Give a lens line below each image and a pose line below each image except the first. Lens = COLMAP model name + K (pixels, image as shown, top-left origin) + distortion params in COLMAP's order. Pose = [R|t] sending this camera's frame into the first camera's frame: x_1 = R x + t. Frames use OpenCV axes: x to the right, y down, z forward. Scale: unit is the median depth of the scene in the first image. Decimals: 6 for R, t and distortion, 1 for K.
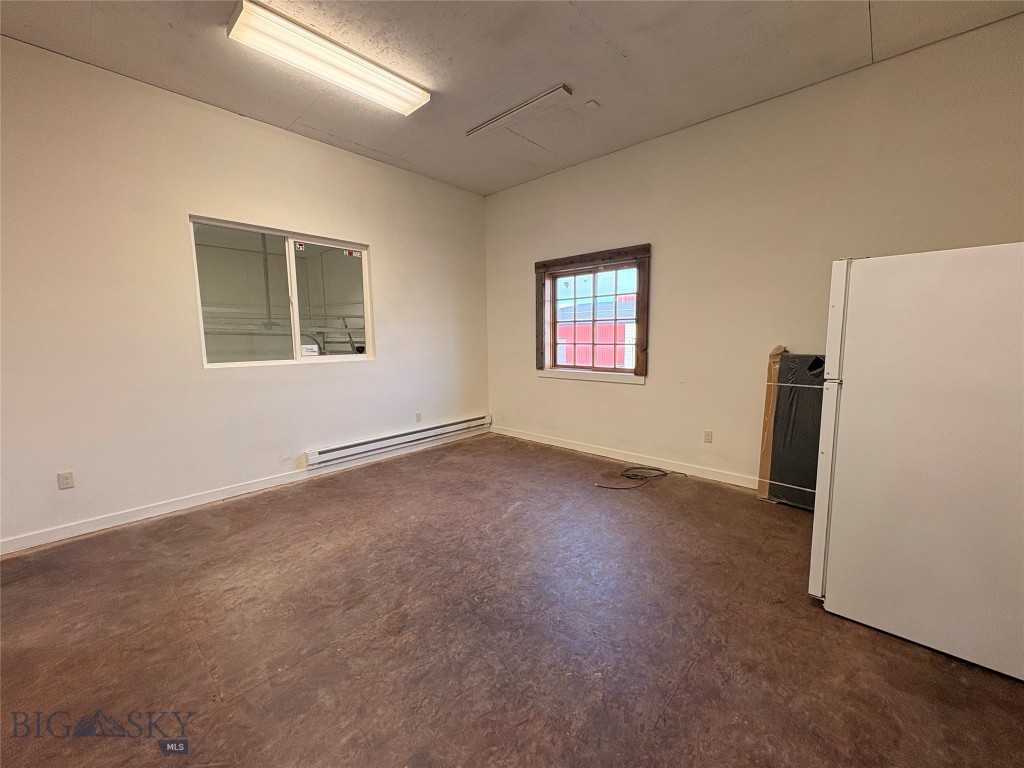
lens RADIAL K [[404.9, 0, 511.7], [0, 404.9, 383.0], [0, 0, 1]] dist [-0.001249, 0.000134]
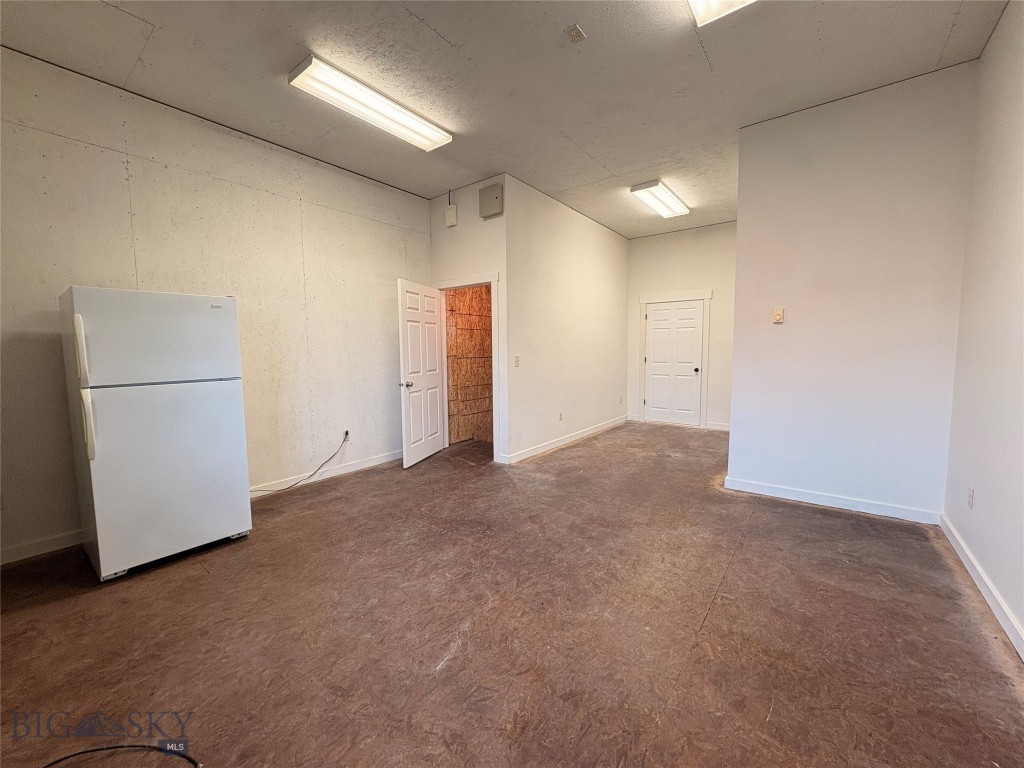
lens RADIAL K [[404.9, 0, 512.2], [0, 404.9, 383.7], [0, 0, 1]] dist [-0.001249, 0.000134]
pose [[-0.996157, 0.029851, -0.082343, -0.054861], [0.012159, 0.978158, 0.207507, -0.197988], [0.086738, 0.205709, -0.974762, 1.780390]]
